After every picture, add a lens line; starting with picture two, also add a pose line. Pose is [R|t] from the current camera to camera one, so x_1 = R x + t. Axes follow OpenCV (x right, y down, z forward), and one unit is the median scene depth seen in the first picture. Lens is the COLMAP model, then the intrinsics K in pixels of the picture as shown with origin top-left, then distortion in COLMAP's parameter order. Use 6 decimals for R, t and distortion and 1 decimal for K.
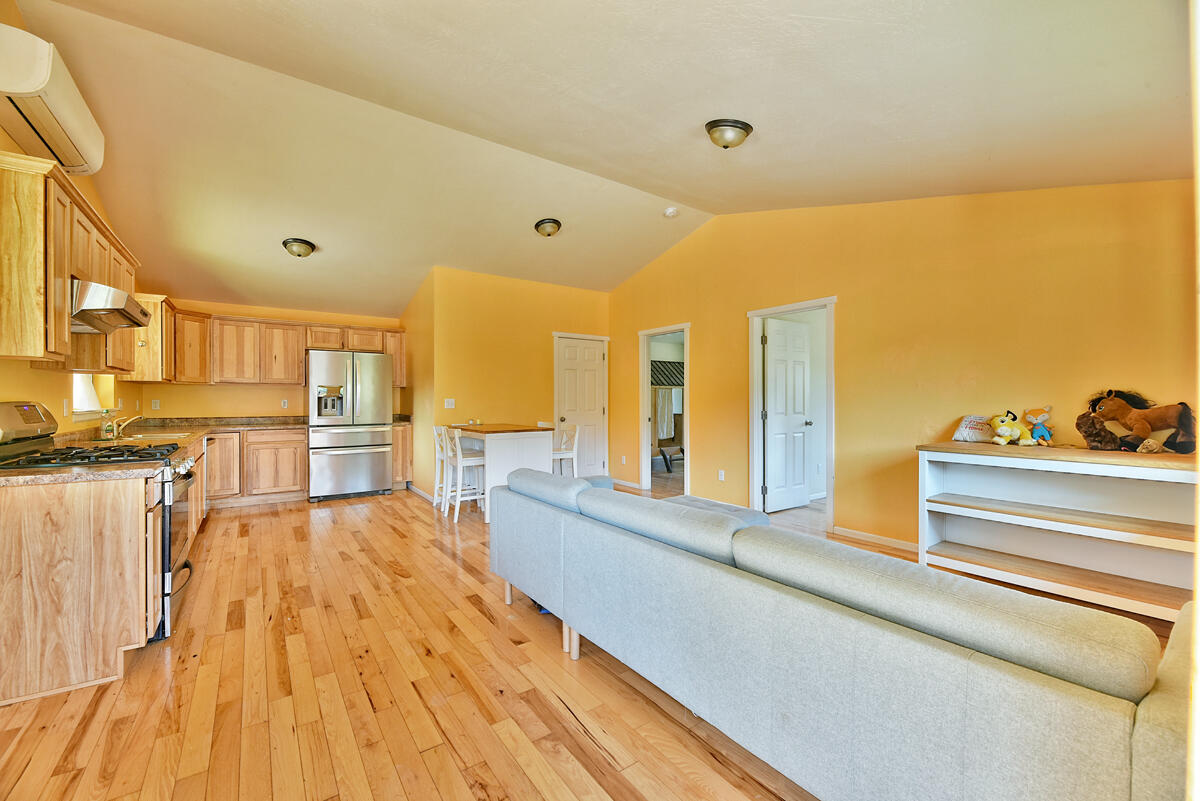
lens RADIAL K [[482.9, 0, 600.6], [0, 482.9, 401.9], [0, 0, 1]] dist [-0.000241, -0.003837]
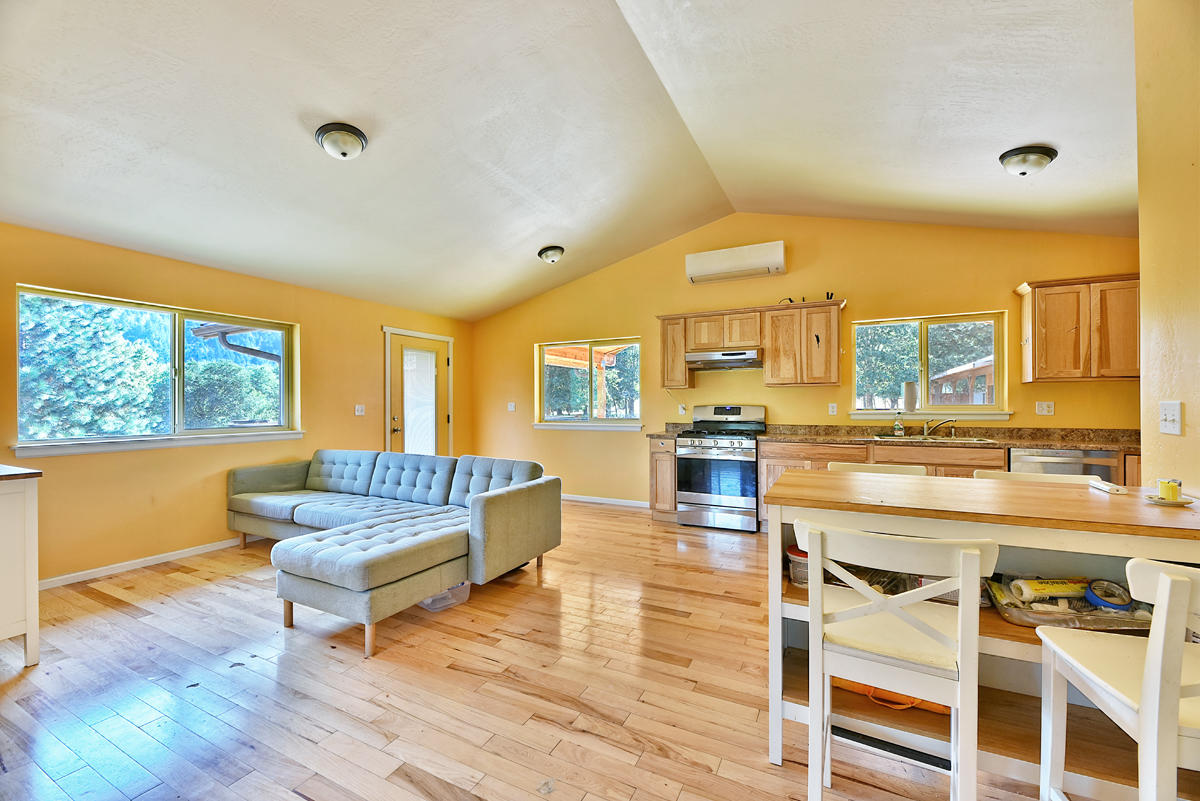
lens RADIAL K [[482.9, 0, 600.6], [0, 482.9, 401.9], [0, 0, 1]] dist [-0.000241, -0.003837]
pose [[-0.885210, 0.002816, -0.465183, 0.203270], [0.003192, 0.999995, -0.000019, -0.009564], [0.465181, -0.001501, -0.885215, 1.730721]]
